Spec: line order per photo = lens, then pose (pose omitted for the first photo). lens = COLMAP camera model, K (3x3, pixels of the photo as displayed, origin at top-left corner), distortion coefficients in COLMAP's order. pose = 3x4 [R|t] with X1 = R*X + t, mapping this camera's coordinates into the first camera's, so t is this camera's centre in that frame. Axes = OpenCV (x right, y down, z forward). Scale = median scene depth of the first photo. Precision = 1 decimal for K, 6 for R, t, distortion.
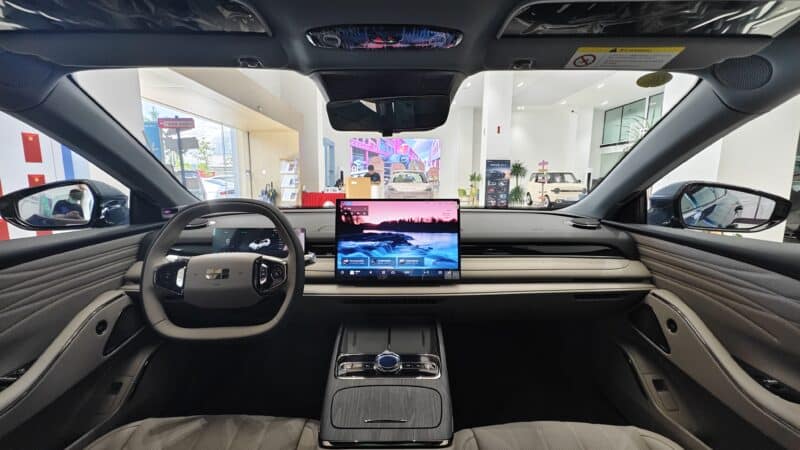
lens RADIAL K [[327.4, 0, 393.7], [0, 327.4, 228.8], [0, 0, 1]] dist [-0.004066, -0.000577]
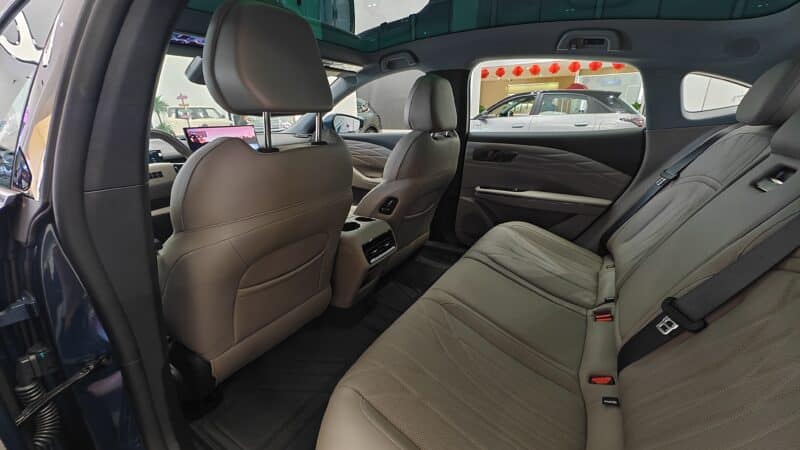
lens RADIAL K [[327.4, 0, 397.4], [0, 327.4, 223.2], [0, 0, 1]] dist [-0.004066, -0.000577]
pose [[0.536661, -0.277619, 0.796821, -0.941083], [0.137943, 0.960487, 0.241737, 0.105044], [-0.832447, -0.019815, 0.553751, -0.687030]]
